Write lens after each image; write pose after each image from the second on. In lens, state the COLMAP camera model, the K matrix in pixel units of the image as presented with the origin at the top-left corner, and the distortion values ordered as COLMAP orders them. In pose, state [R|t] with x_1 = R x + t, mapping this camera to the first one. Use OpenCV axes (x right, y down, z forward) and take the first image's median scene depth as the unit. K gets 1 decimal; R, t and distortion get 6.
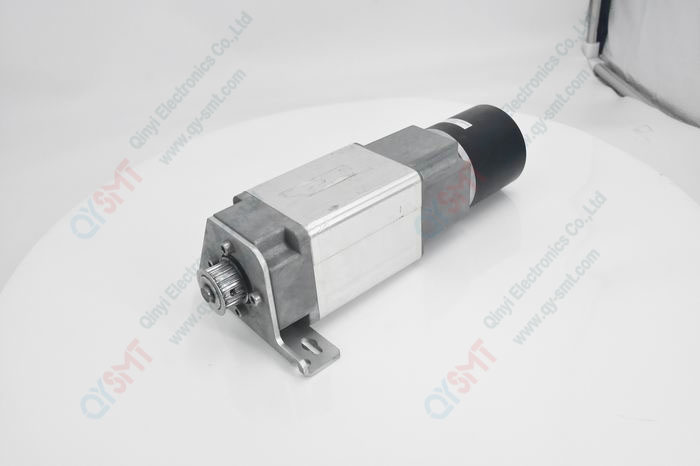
lens RADIAL K [[636.1, 0, 350.0], [0, 636.1, 233.0], [0, 0, 1]] dist [-0.001389, 0.000304]
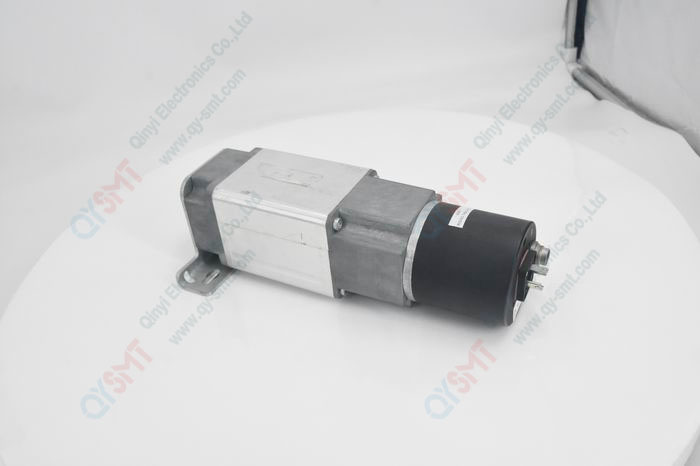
lens RADIAL K [[636.1, 0, 350.0], [0, 636.1, 233.0], [0, 0, 1]] dist [-0.001389, 0.000304]
pose [[0.357789, 0.572877, -0.737427, 0.825958], [-0.465456, 0.794017, 0.391007, -0.459552], [0.809529, 0.203342, 0.550740, 0.475190]]
